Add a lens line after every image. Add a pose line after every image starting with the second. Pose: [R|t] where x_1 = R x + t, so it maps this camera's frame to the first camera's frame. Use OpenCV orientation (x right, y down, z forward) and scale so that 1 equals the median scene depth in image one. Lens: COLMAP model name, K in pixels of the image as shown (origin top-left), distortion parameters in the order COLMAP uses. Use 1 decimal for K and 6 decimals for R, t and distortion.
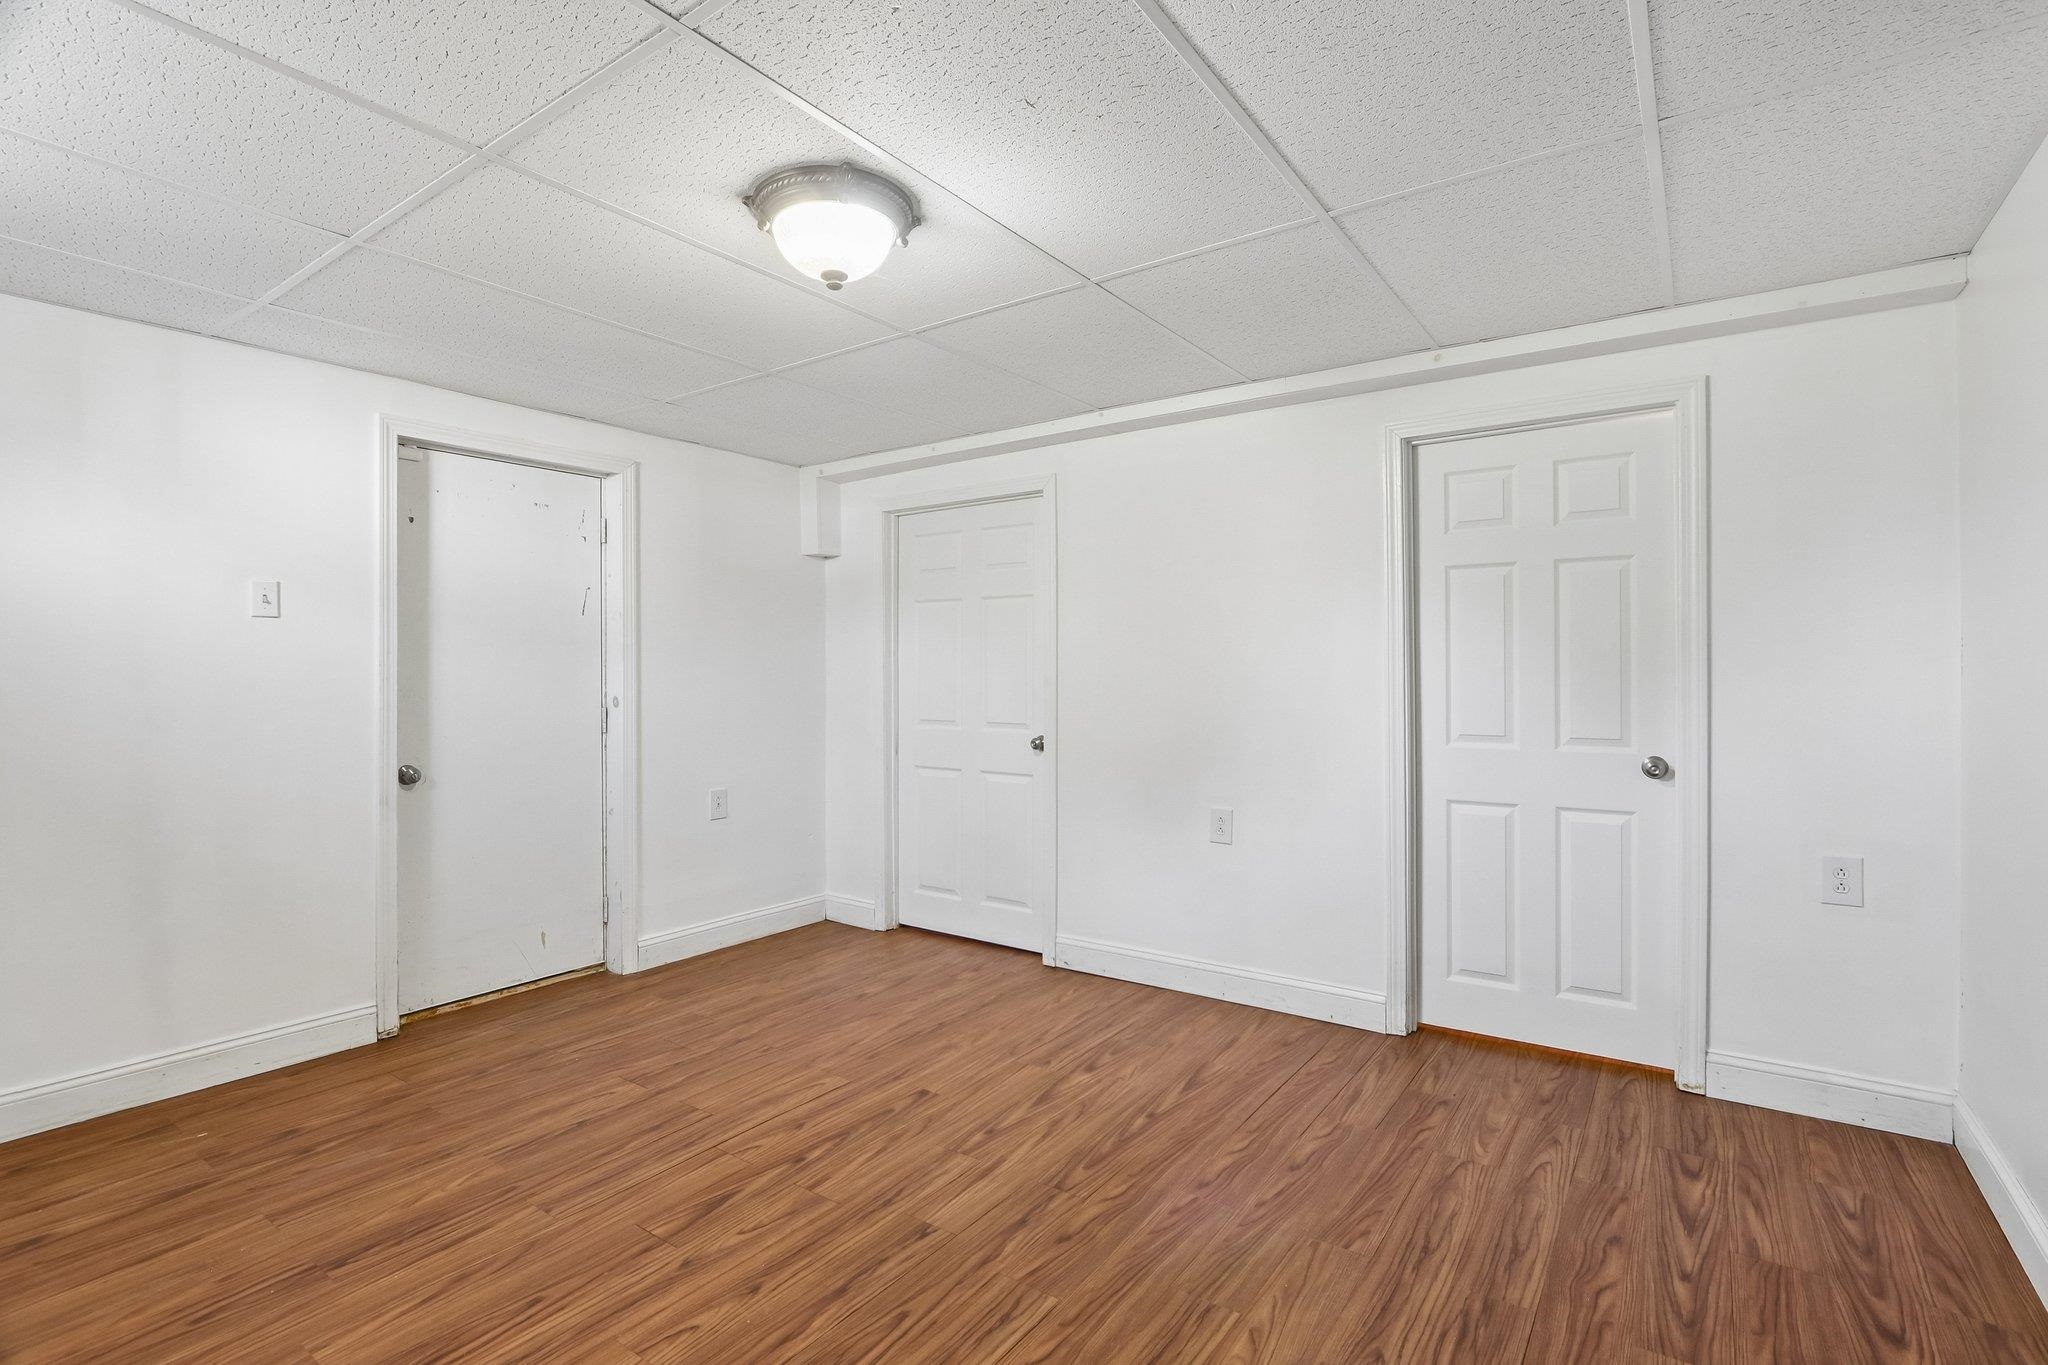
lens RADIAL K [[971.8, 0, 1020.4], [0, 971.8, 672.4], [0, 0, 1]] dist [-0.019076, 0.005047]
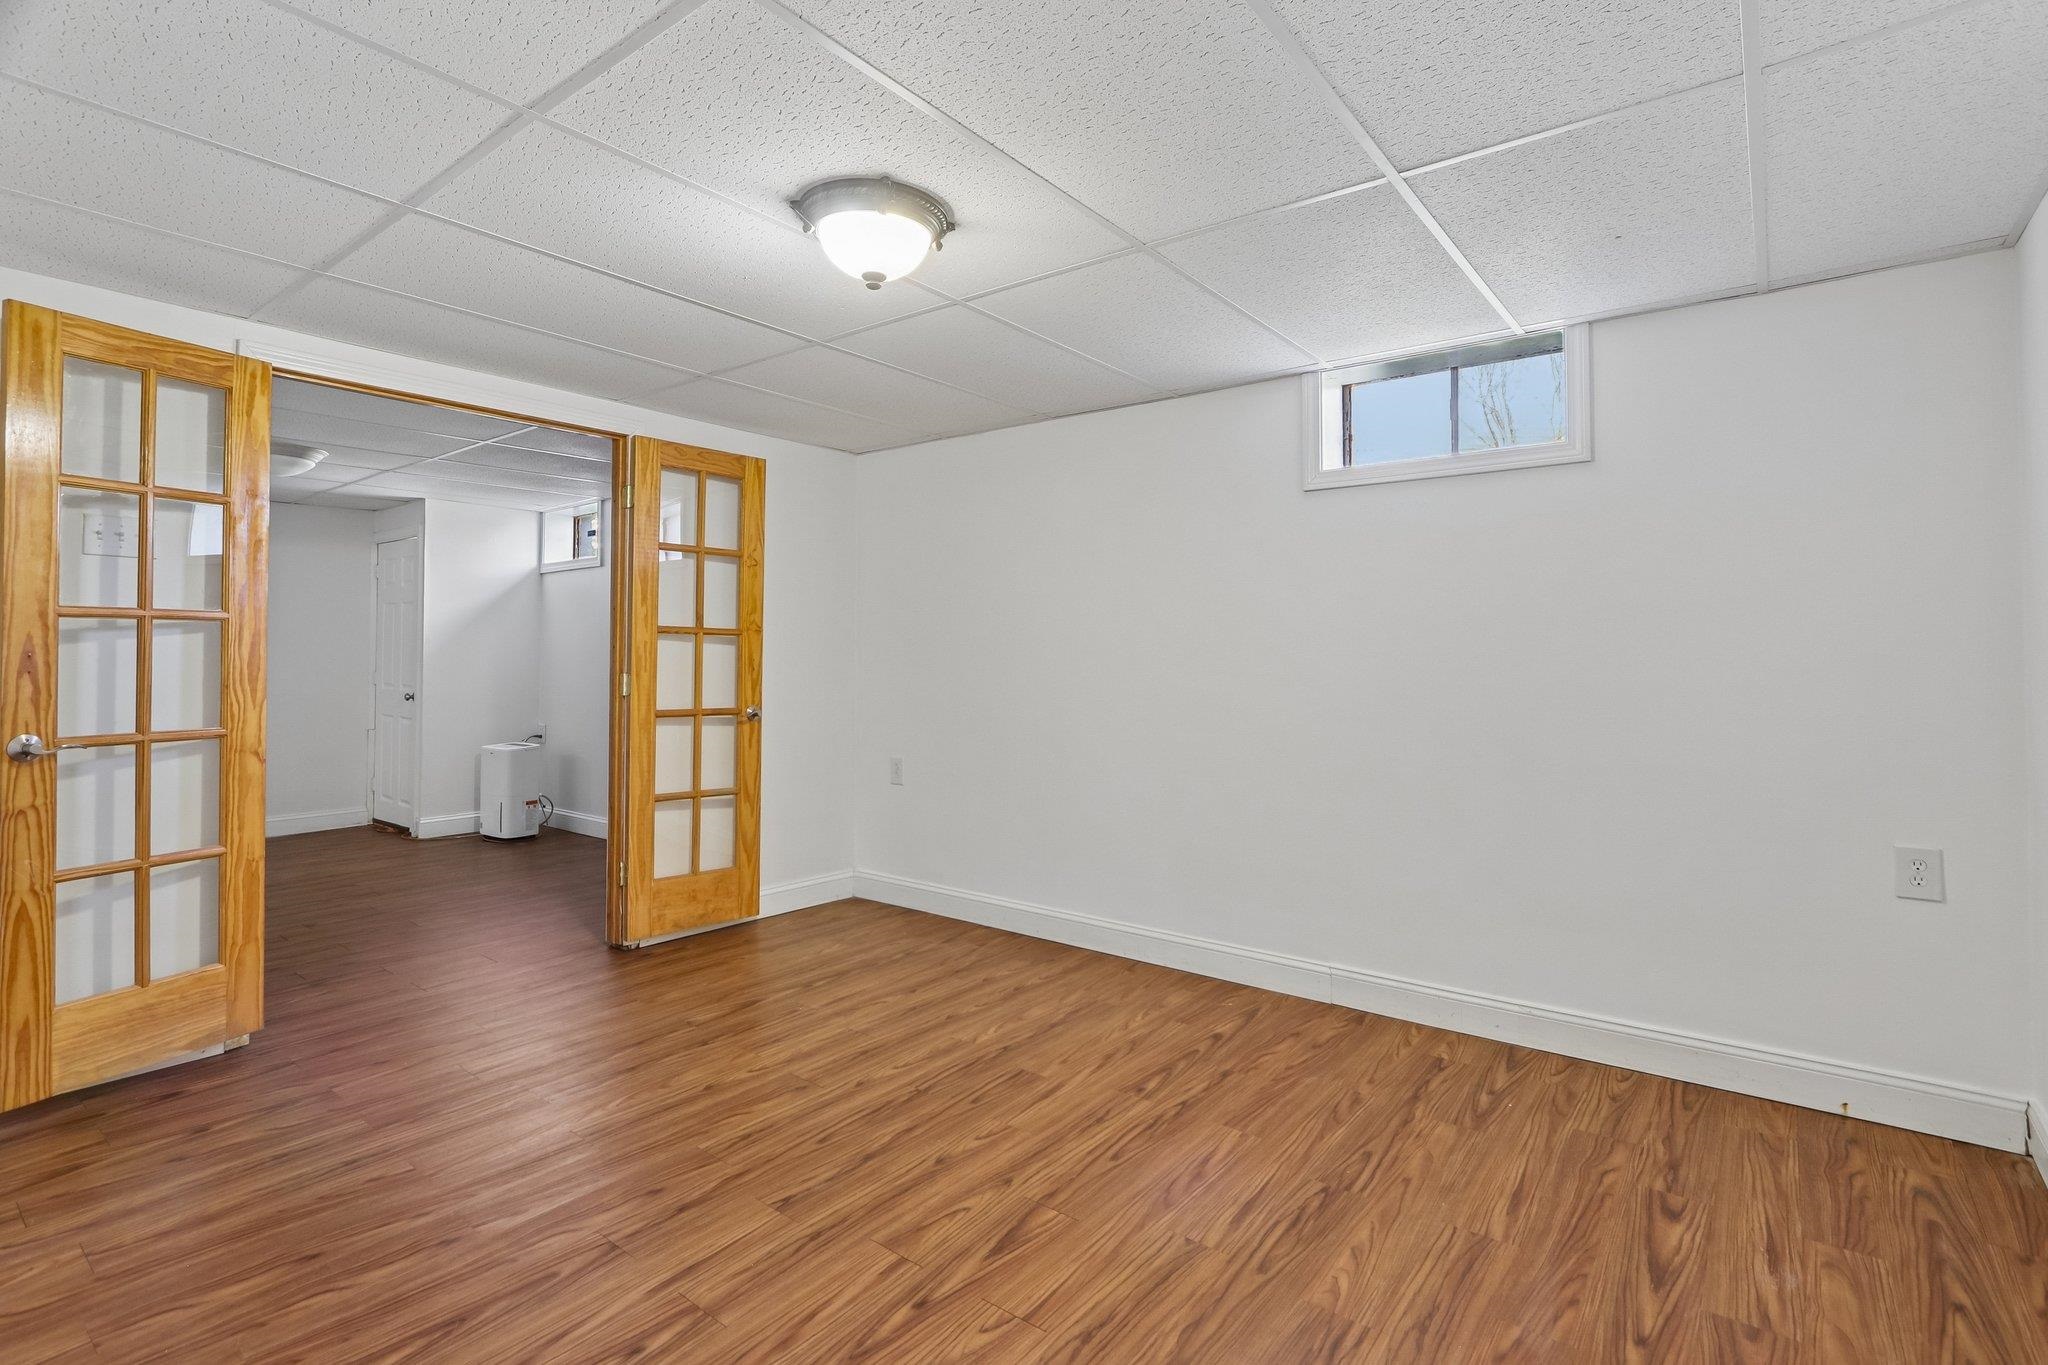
lens RADIAL K [[971.8, 0, 1025.5], [0, 971.8, 664.4], [0, 0, 1]] dist [-0.019076, 0.005047]
pose [[-0.999371, -0.000716, 0.035450, -0.373195], [-0.000684, 0.999999, 0.000907, 0.016961], [-0.035450, 0.000882, -0.999371, 1.934554]]
